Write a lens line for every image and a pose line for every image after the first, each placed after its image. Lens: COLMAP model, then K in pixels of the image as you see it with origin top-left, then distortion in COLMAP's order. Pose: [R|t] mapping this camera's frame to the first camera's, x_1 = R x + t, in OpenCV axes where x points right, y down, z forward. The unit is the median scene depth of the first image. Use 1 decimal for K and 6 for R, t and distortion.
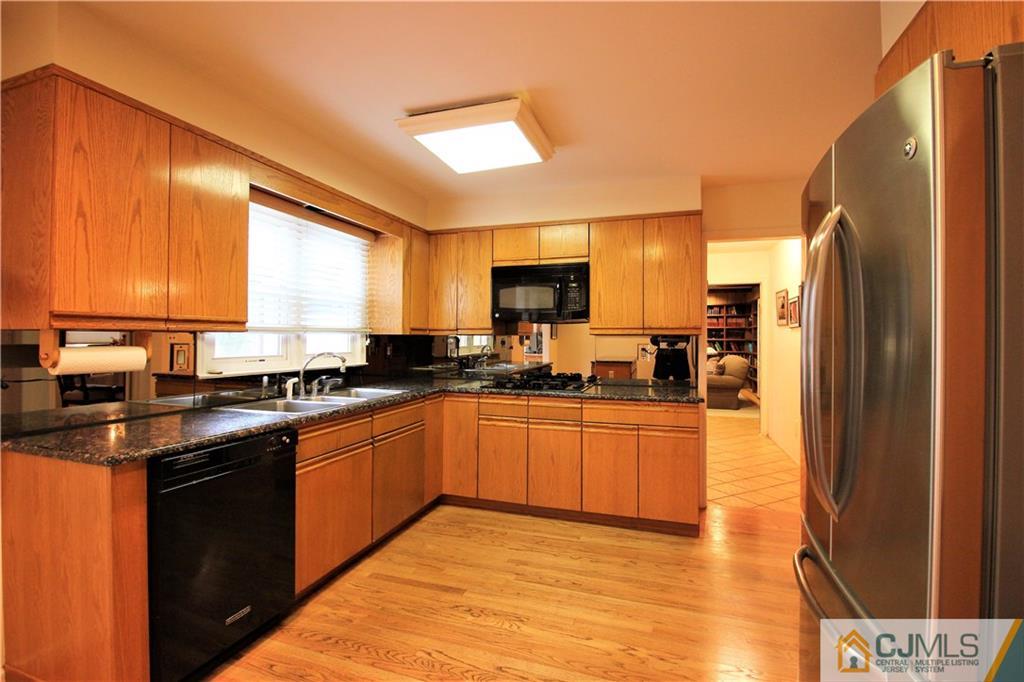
lens RADIAL K [[473.9, 0, 511.8], [0, 473.9, 332.6], [0, 0, 1]] dist [0.002854, -0.013441]
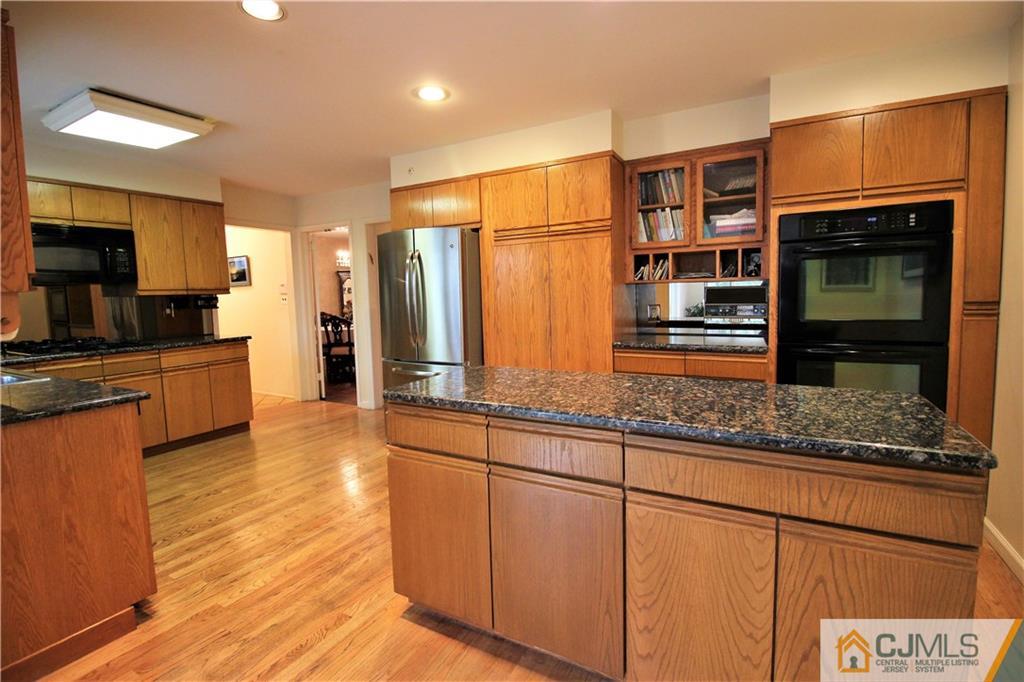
lens RADIAL K [[473.9, 0, 511.8], [0, 473.9, 332.6], [0, 0, 1]] dist [0.002854, -0.013441]
pose [[0.189862, -0.095226, 0.977182, -0.984710], [0.017958, 0.995456, 0.093517, 0.003425], [-0.981647, -0.000207, 0.190709, -0.103617]]
